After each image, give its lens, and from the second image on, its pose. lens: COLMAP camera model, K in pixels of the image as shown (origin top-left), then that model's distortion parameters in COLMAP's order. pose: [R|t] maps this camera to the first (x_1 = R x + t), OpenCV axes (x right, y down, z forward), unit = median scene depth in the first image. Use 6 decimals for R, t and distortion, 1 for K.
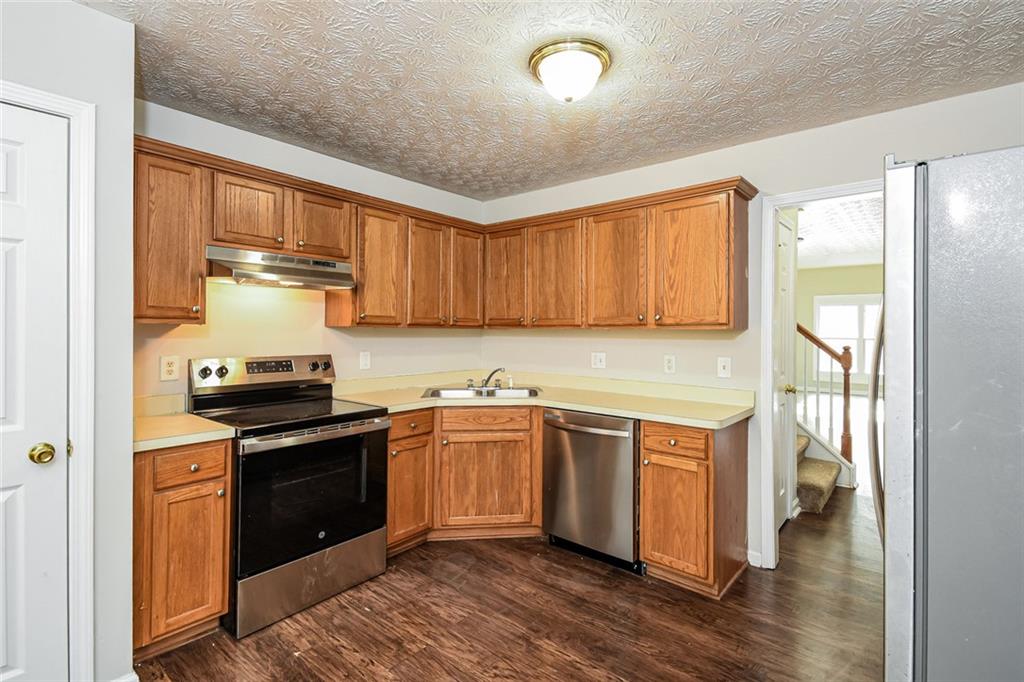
lens RADIAL K [[469.0, 0, 517.1], [0, 469.0, 333.9], [0, 0, 1]] dist [0.012523, -0.002486]
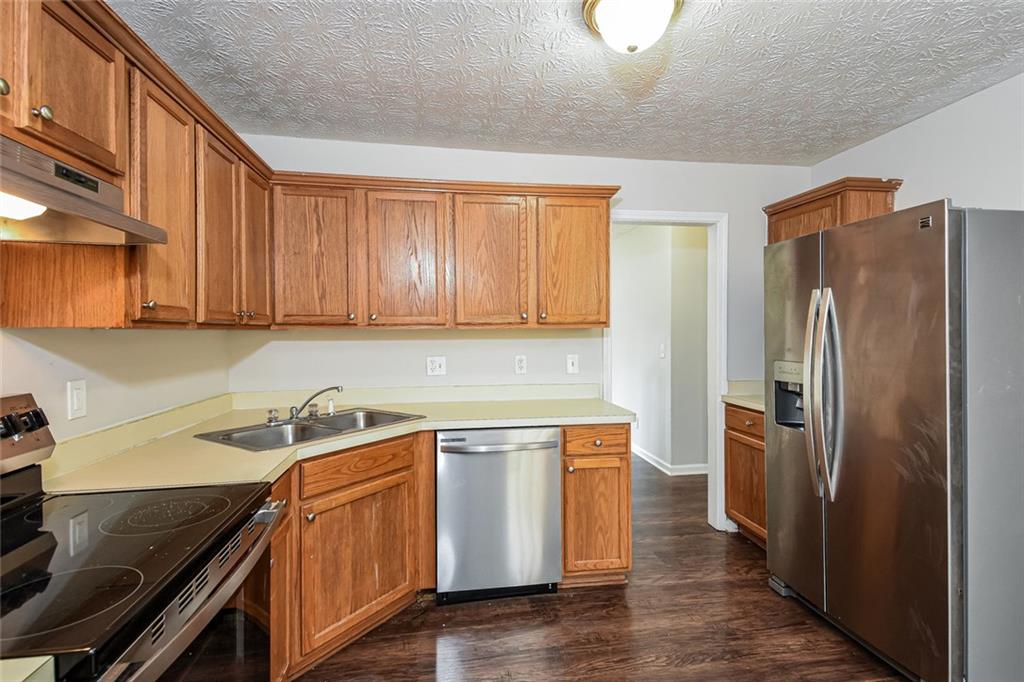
lens RADIAL K [[469.0, 0, 515.2], [0, 469.0, 334.1], [0, 0, 1]] dist [0.012523, -0.002486]
pose [[0.666393, -0.016980, 0.745407, -0.436581], [0.015668, 0.999839, 0.008770, -0.007087], [-0.745436, 0.005835, 0.666552, 0.401192]]
